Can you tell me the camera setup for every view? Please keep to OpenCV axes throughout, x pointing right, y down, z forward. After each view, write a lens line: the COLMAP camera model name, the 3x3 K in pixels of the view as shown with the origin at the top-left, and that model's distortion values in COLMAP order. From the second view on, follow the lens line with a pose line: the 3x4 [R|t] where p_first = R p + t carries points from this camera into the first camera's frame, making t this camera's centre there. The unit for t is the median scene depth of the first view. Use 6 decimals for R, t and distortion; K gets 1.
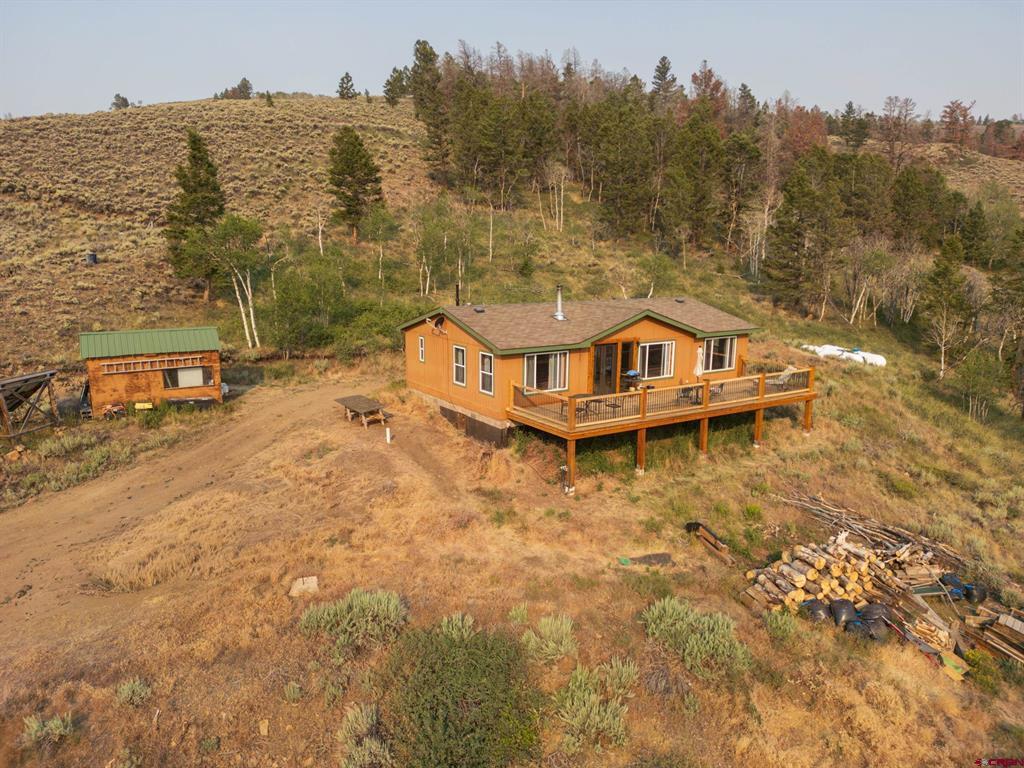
lens RADIAL K [[711.5, 0, 511.5], [0, 711.5, 380.5], [0, 0, 1]] dist [0.083140, -0.082831]
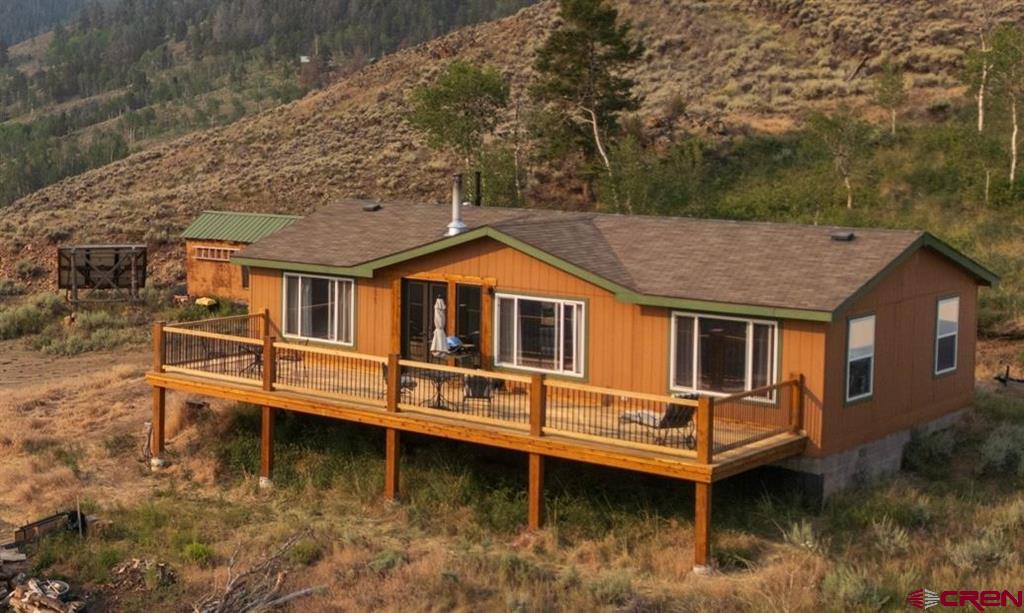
lens RADIAL K [[1636.1, 0, 117.0], [0, 1636.1, 199.8], [0, 0, 1]] dist [0.125705, -0.289170]
pose [[0.213344, 0.051154, -0.975637, 1.252793], [-0.180748, 0.983456, 0.012040, -0.081133], [0.960112, 0.173776, 0.219061, 0.466349]]
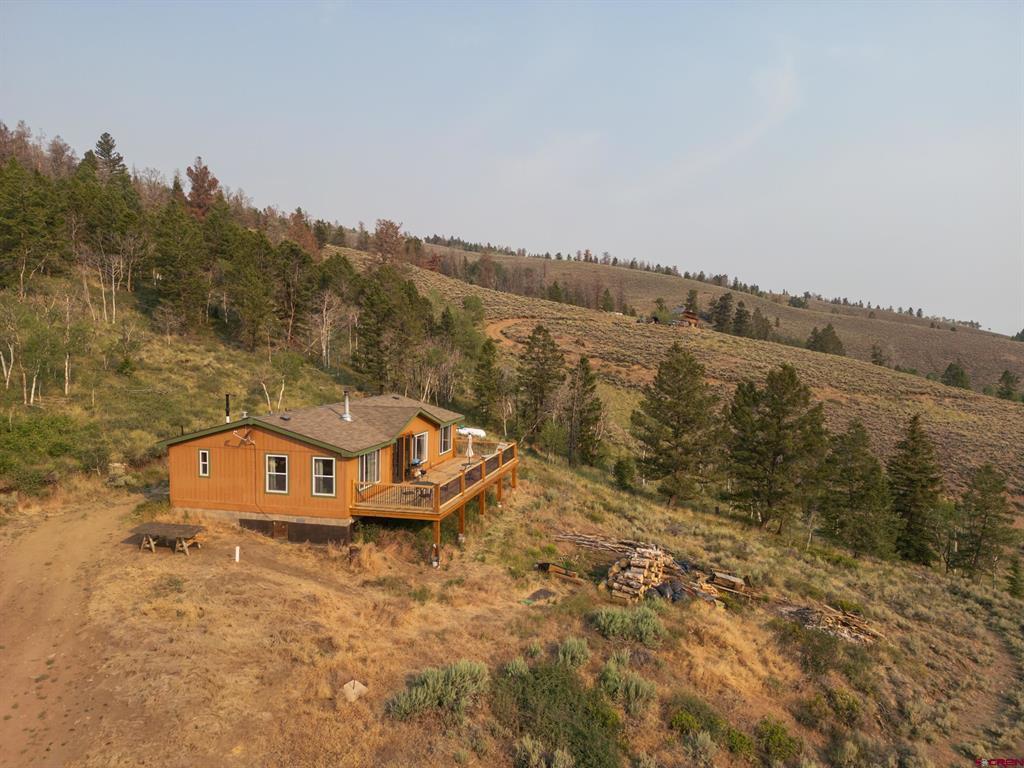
lens RADIAL K [[711.5, 0, 511.5], [0, 711.5, 380.5], [0, 0, 1]] dist [0.083140, -0.082831]
pose [[0.736760, -0.037846, 0.675094, -0.496620], [0.115094, 0.990881, -0.070058, -0.041097], [-0.666287, 0.129315, 0.734397, 0.000020]]
